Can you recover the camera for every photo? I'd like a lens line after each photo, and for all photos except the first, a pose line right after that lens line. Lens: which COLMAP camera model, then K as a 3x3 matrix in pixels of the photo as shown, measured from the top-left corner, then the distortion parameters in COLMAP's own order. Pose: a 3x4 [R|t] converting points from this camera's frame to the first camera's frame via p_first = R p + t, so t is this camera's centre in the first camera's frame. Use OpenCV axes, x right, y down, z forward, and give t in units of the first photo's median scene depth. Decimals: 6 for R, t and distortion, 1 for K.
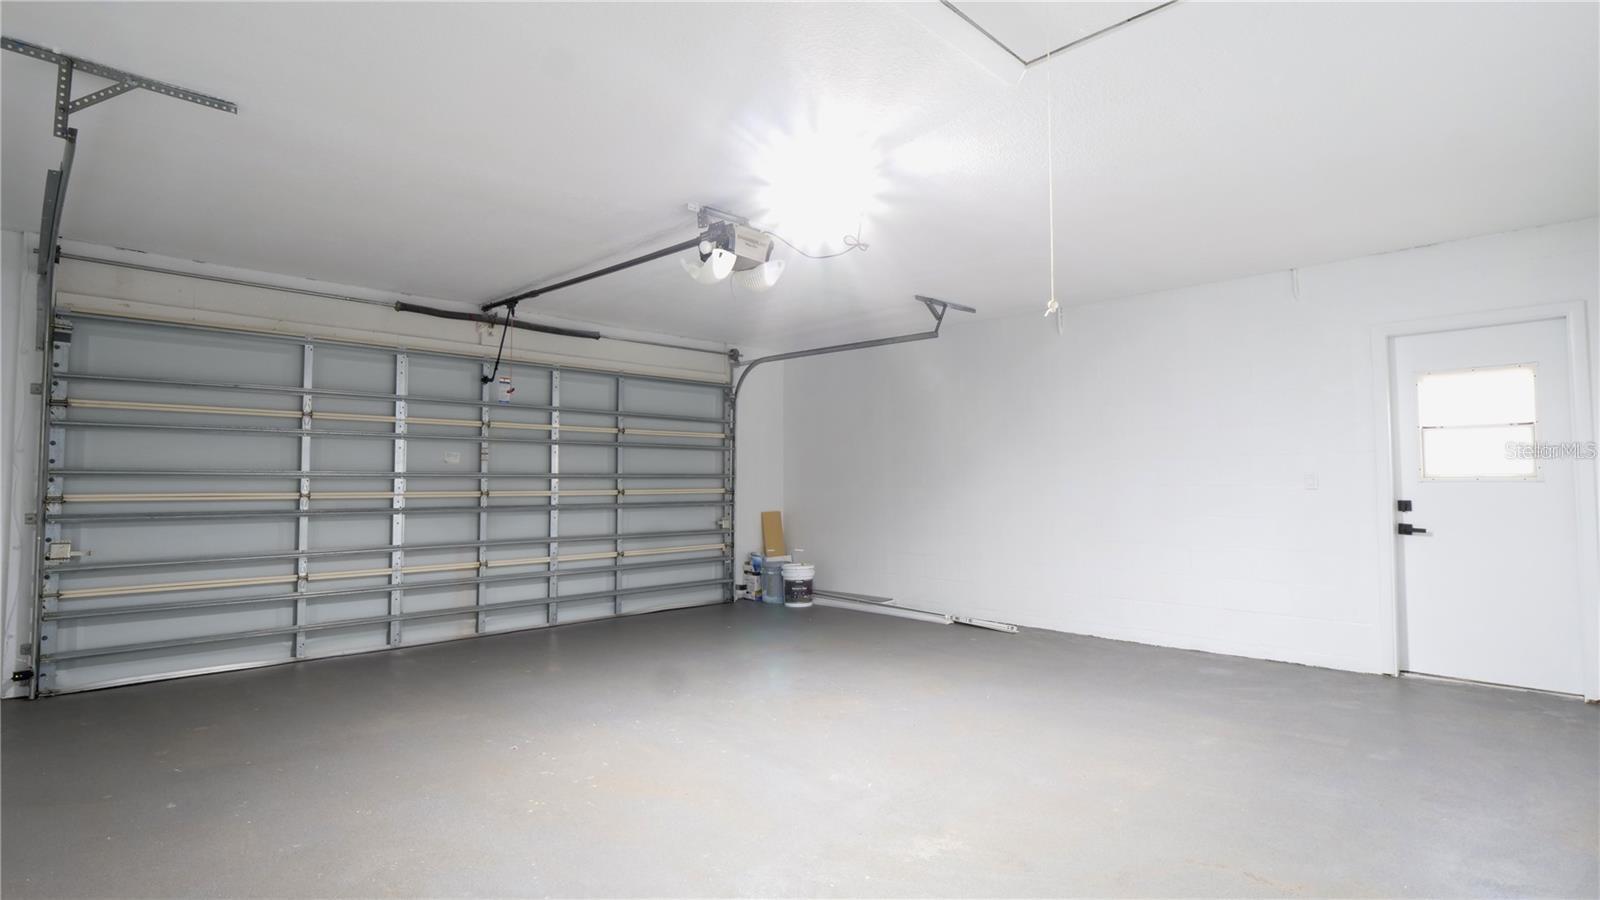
lens RADIAL K [[784.9, 0, 792.4], [0, 784.9, 445.0], [0, 0, 1]] dist [-0.002521, -0.001610]
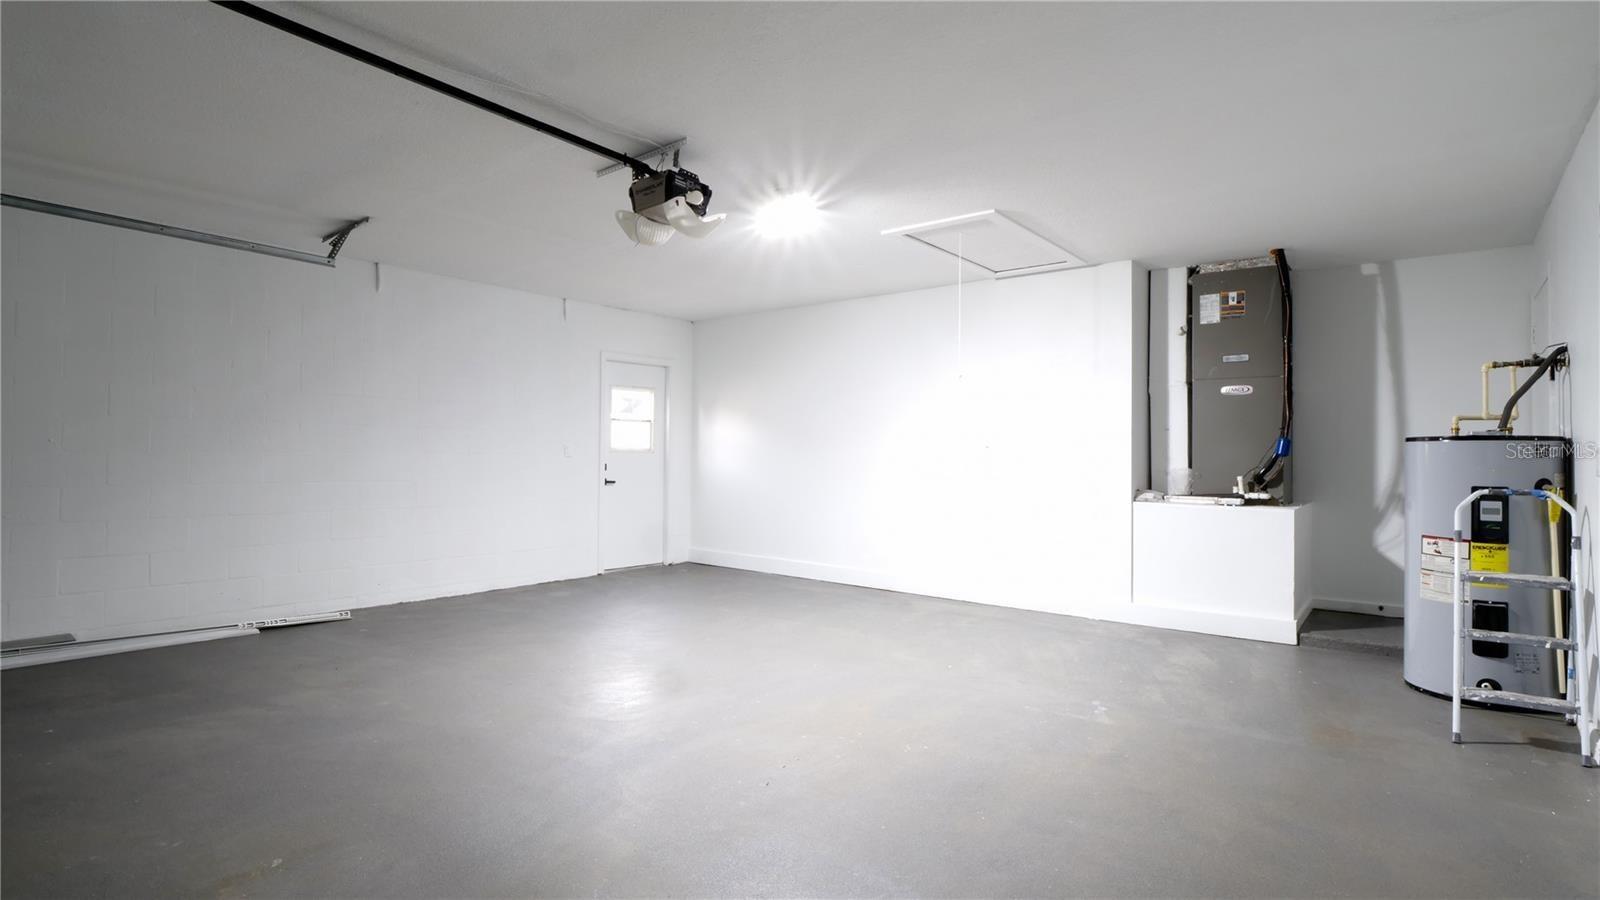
lens RADIAL K [[790.7, 0, 800.0], [0, 790.7, 450.0], [0, 0, 1]] dist [0.050560, -0.000399]
pose [[-0.122457, 0.007655, 0.992444, -0.761986], [-0.060261, 0.998068, -0.015134, 0.037260], [-0.990643, -0.061659, -0.121759, 0.694841]]
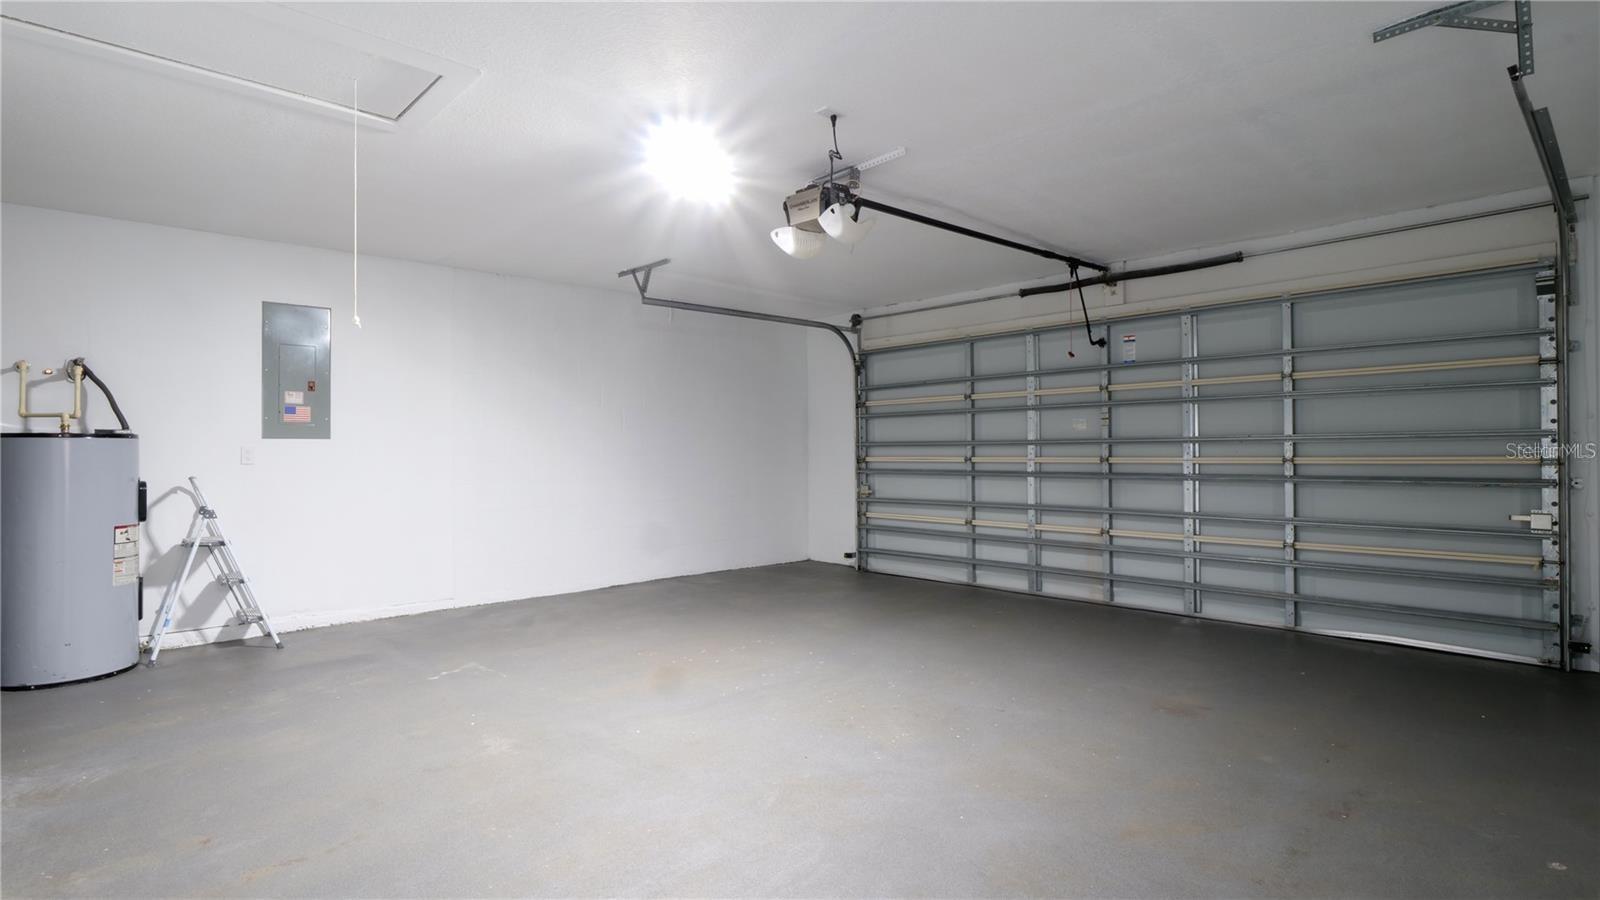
lens RADIAL K [[790.7, 0, 800.0], [0, 790.7, 450.0], [0, 0, 1]] dist [0.050560, -0.000399]
pose [[-0.003050, -0.001389, -0.999994, 0.680727], [0.056818, 0.998383, -0.001560, 0.034001], [0.998380, -0.056823, -0.002966, 0.705351]]
